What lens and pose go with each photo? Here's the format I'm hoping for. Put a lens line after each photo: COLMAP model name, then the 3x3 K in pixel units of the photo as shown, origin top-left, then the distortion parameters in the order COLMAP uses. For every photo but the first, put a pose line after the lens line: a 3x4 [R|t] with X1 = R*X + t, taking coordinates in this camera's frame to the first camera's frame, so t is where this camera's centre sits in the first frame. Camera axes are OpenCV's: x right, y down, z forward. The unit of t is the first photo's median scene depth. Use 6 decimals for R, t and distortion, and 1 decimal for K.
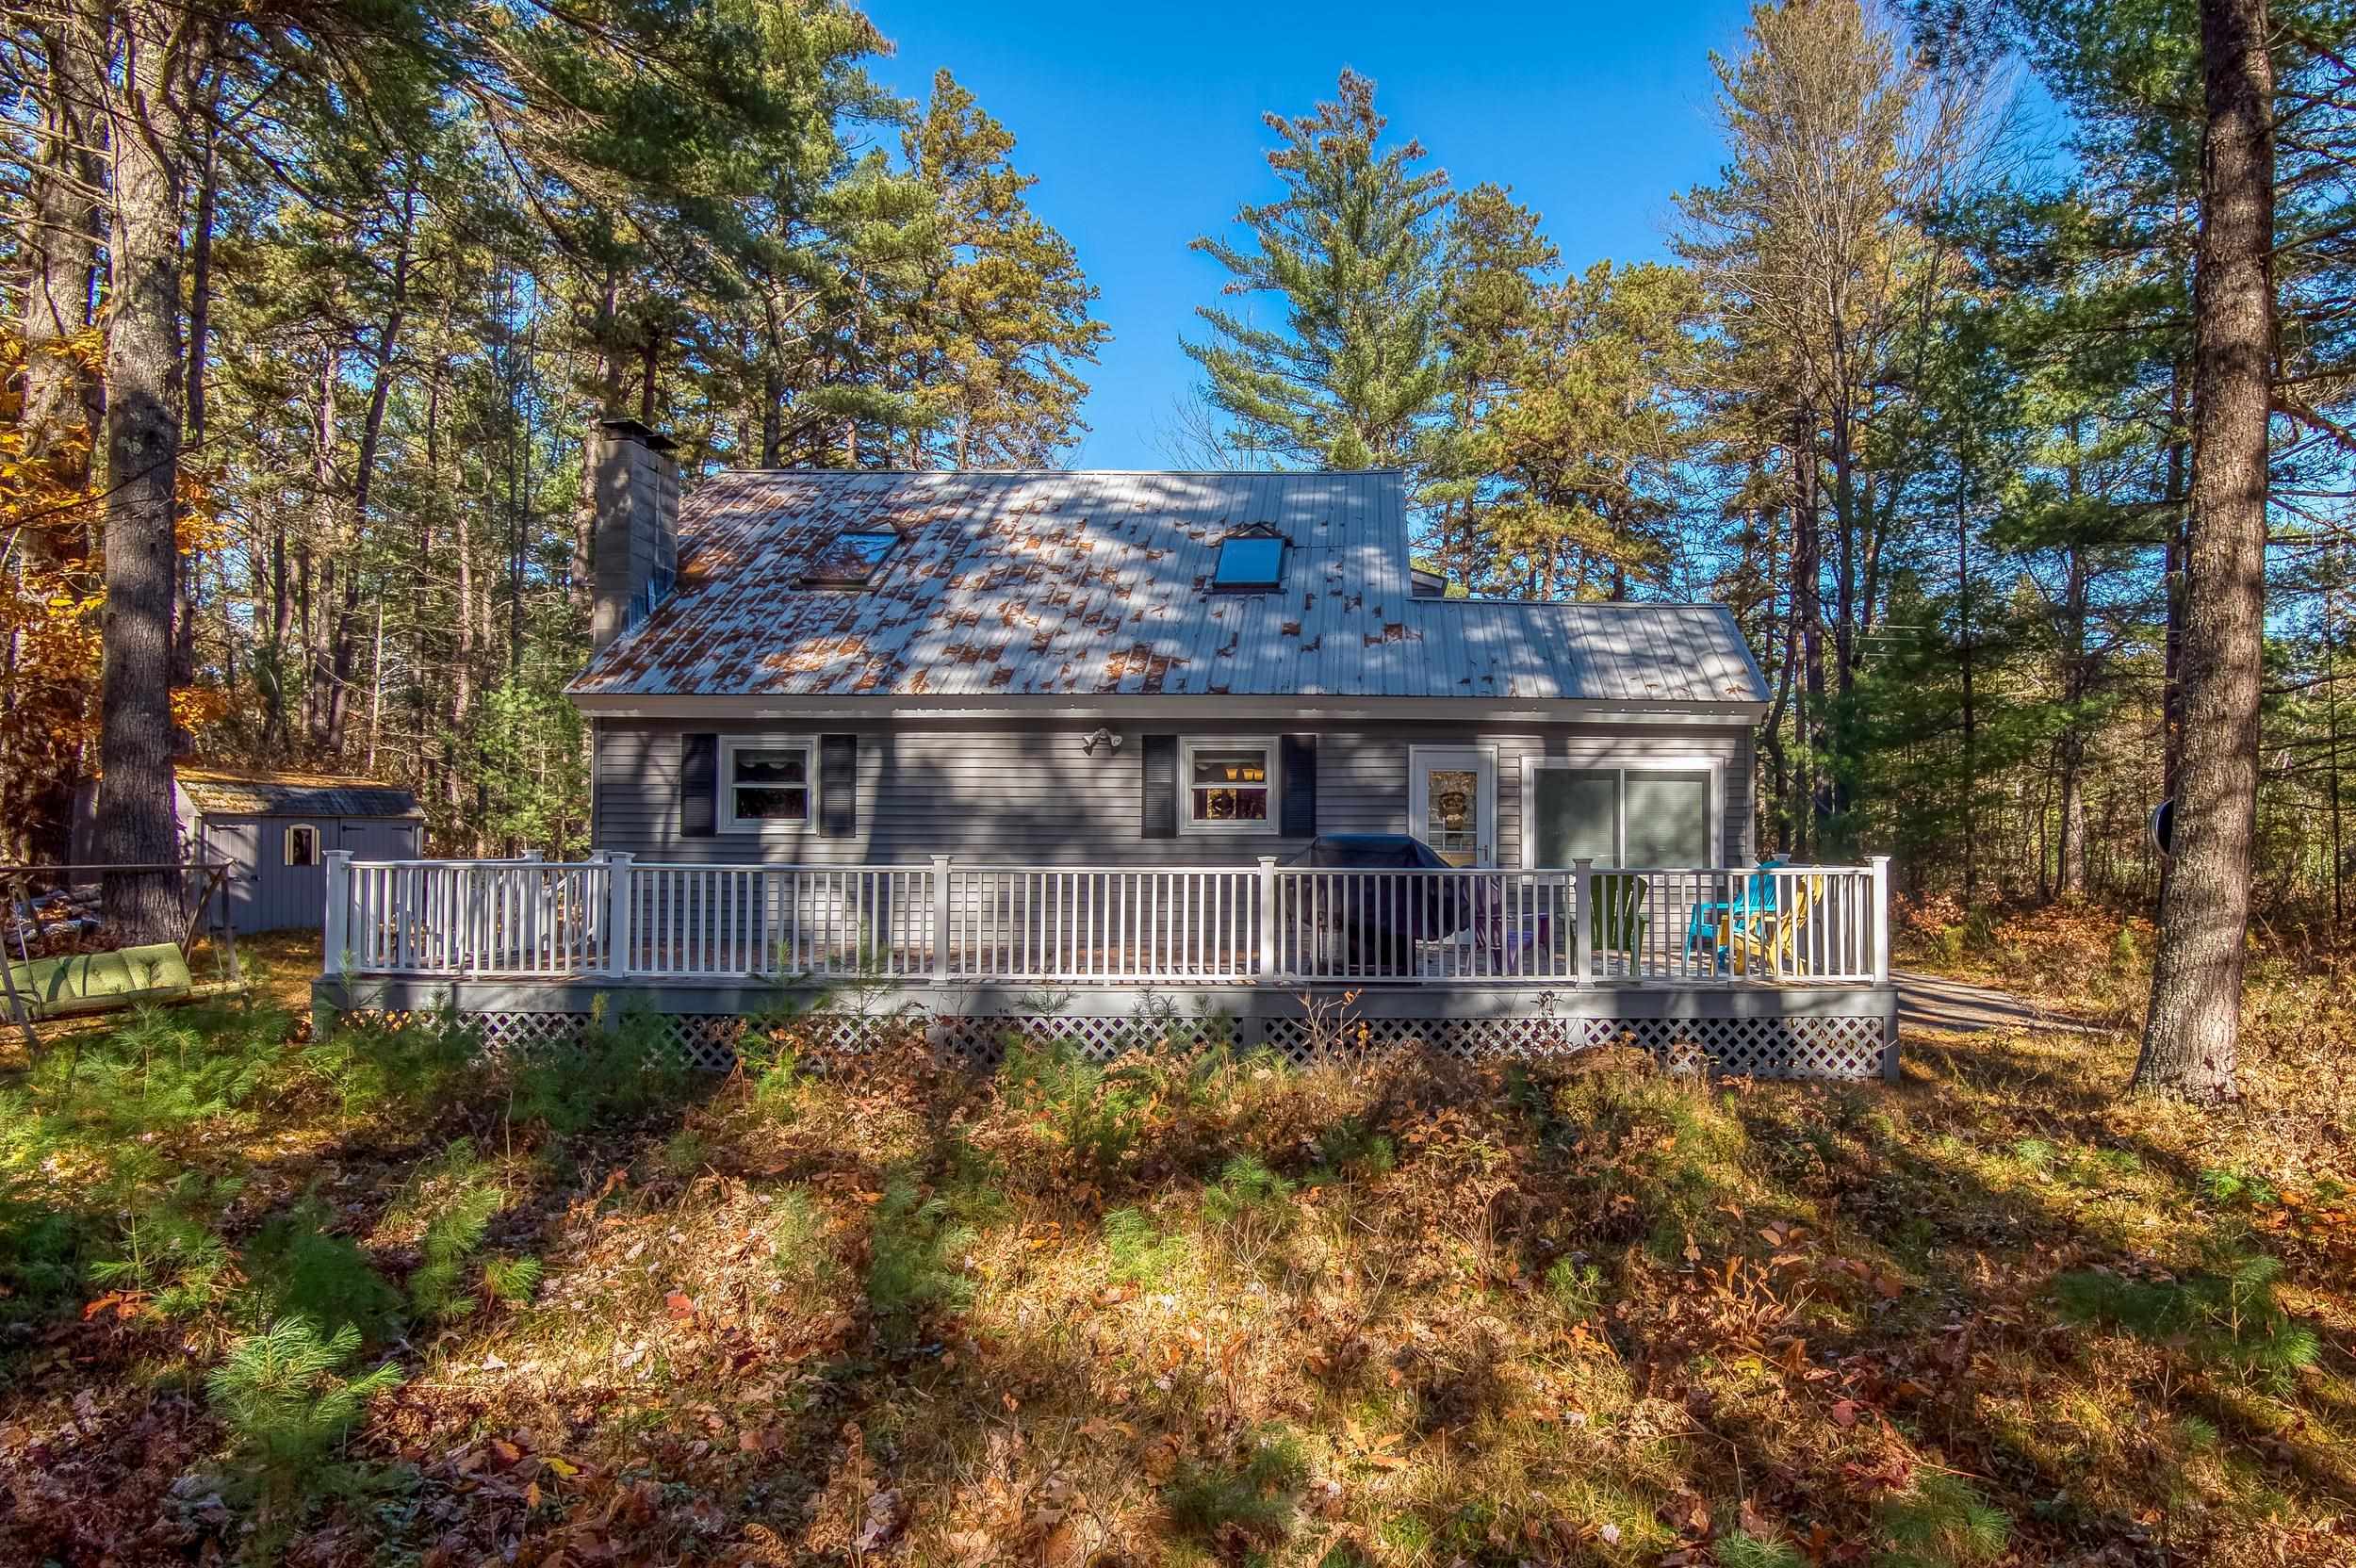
lens RADIAL K [[1198.8, 0, 1237.2], [0, 1198.8, 820.8], [0, 0, 1]] dist [-0.028284, -0.010768]
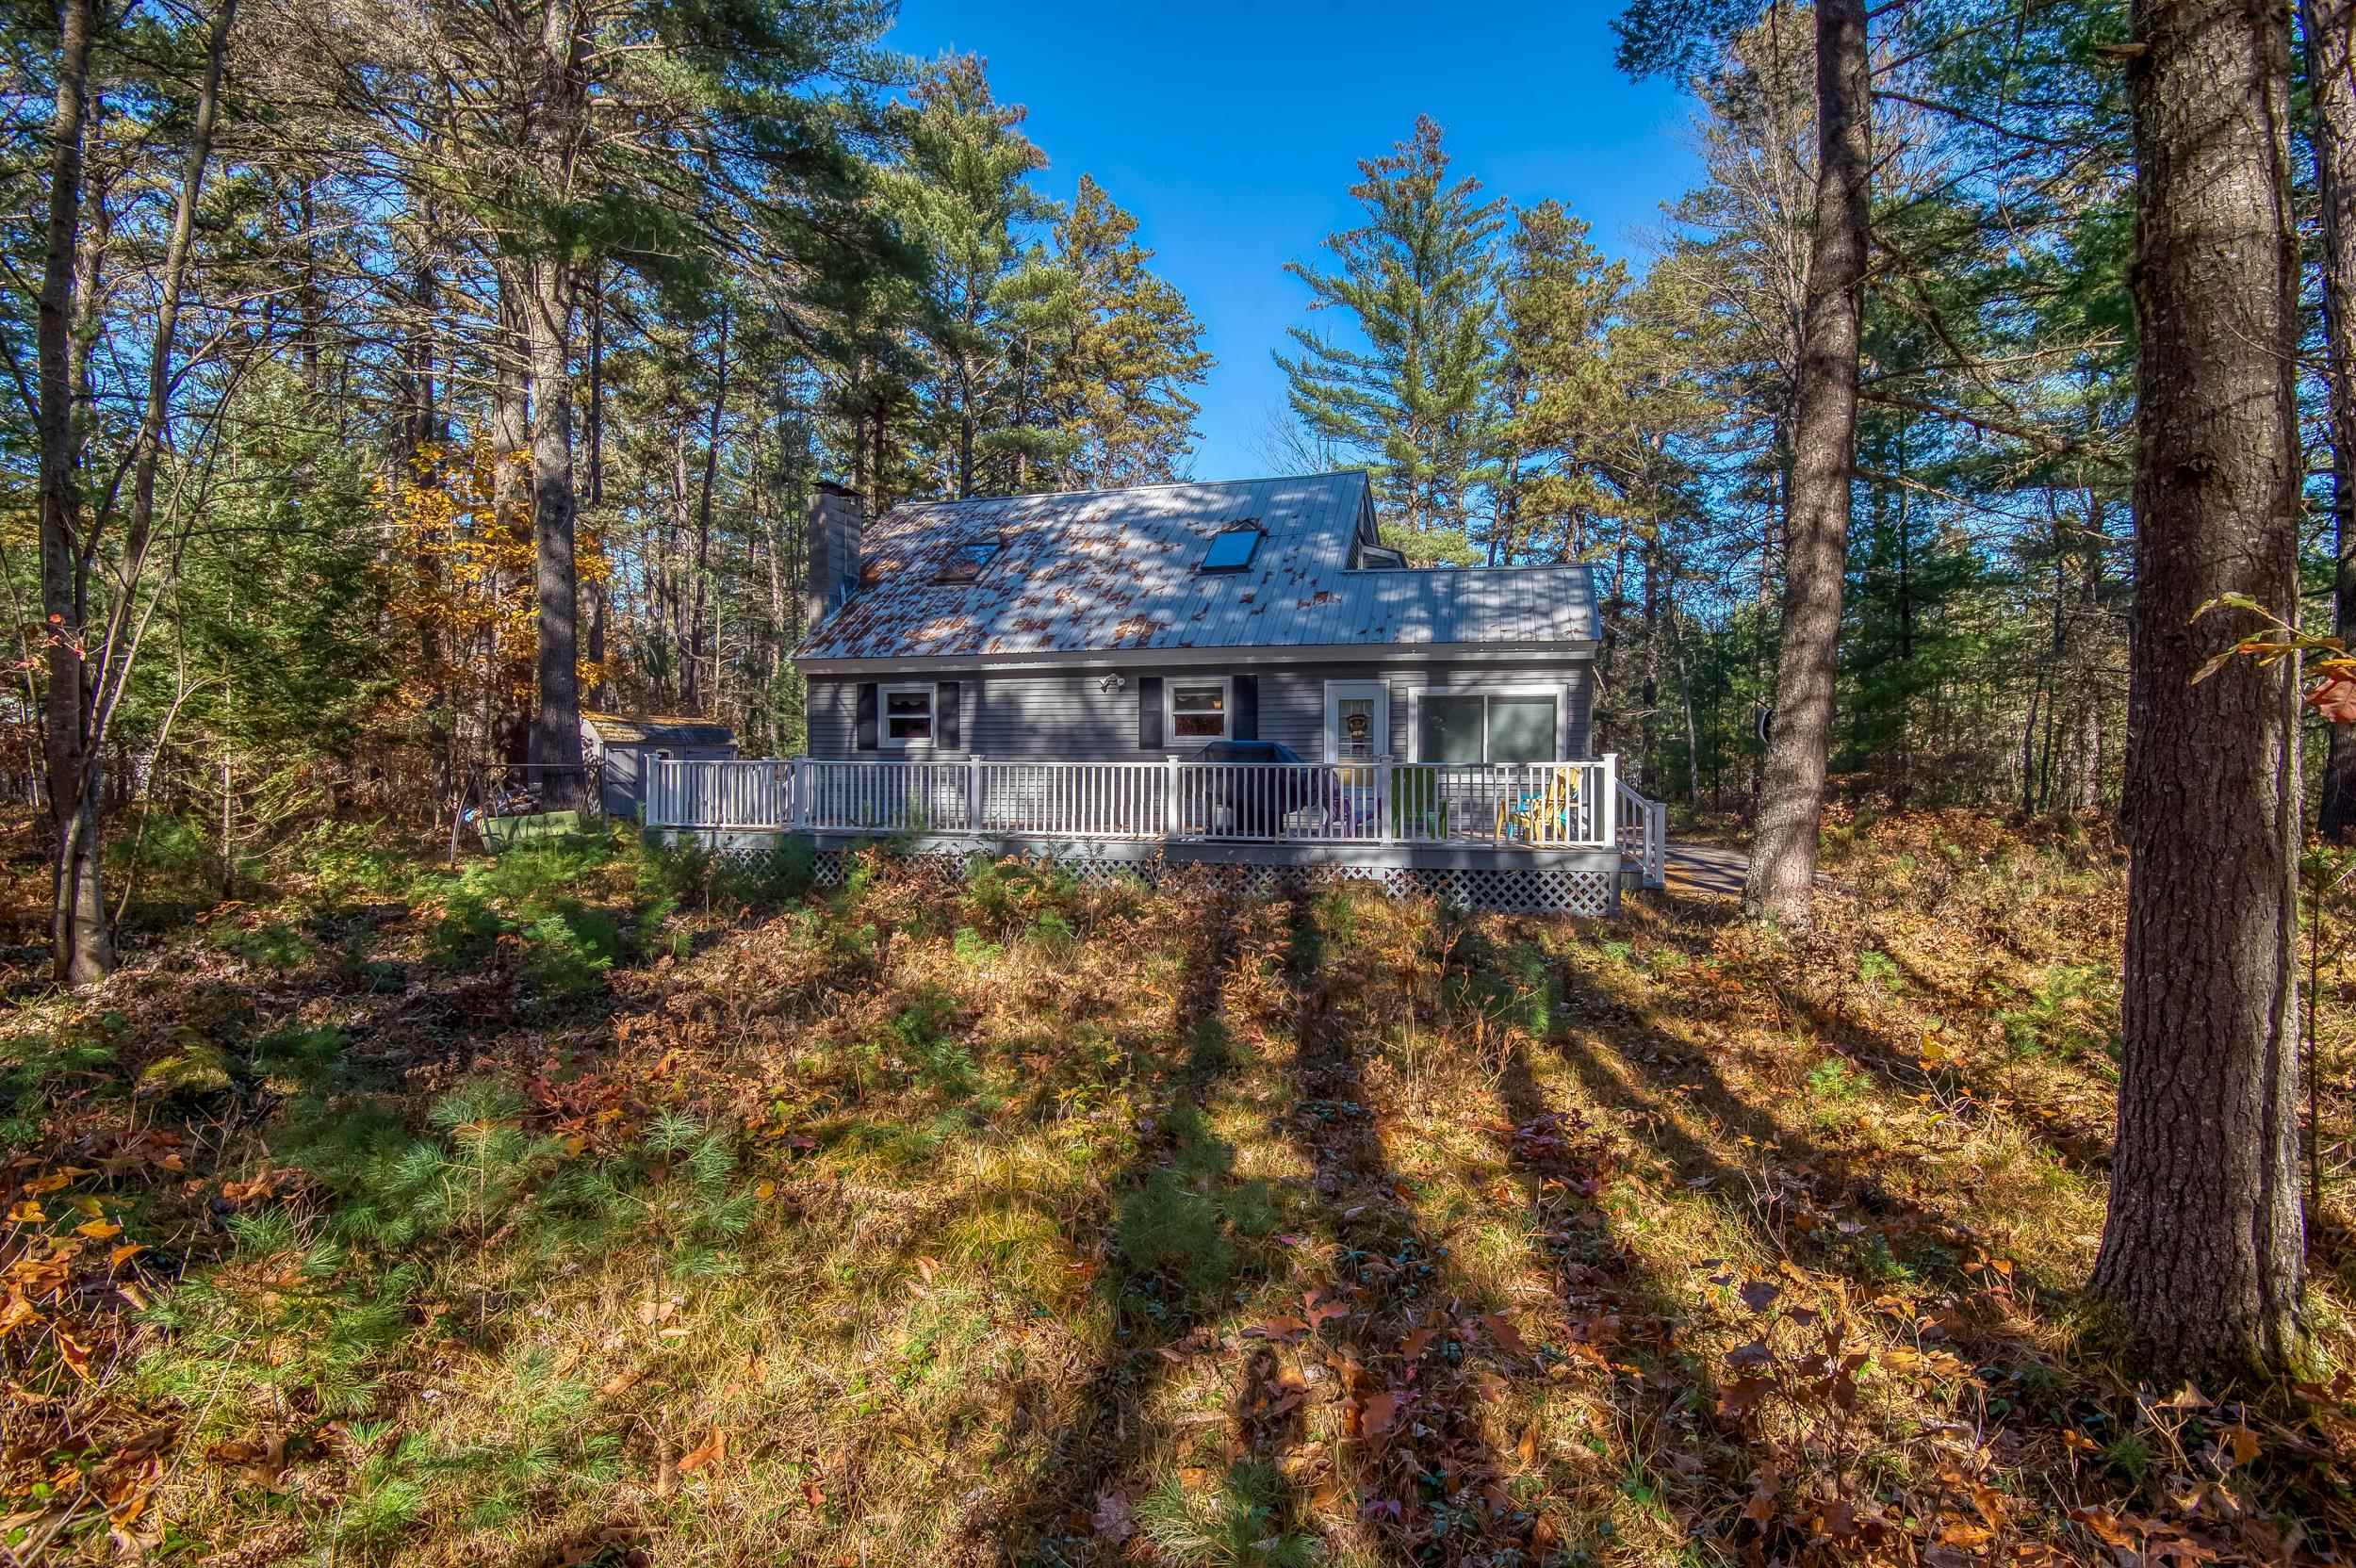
lens RADIAL K [[1100.8, 0, 1181.6], [0, 1100.8, 788.6], [0, 0, 1]] dist [-0.030181, -0.010380]
pose [[0.962432, 0.004711, -0.271482, 0.324658], [0.001186, 0.999767, 0.021553, 0.033657], [0.271520, -0.021065, 0.962202, -0.258122]]
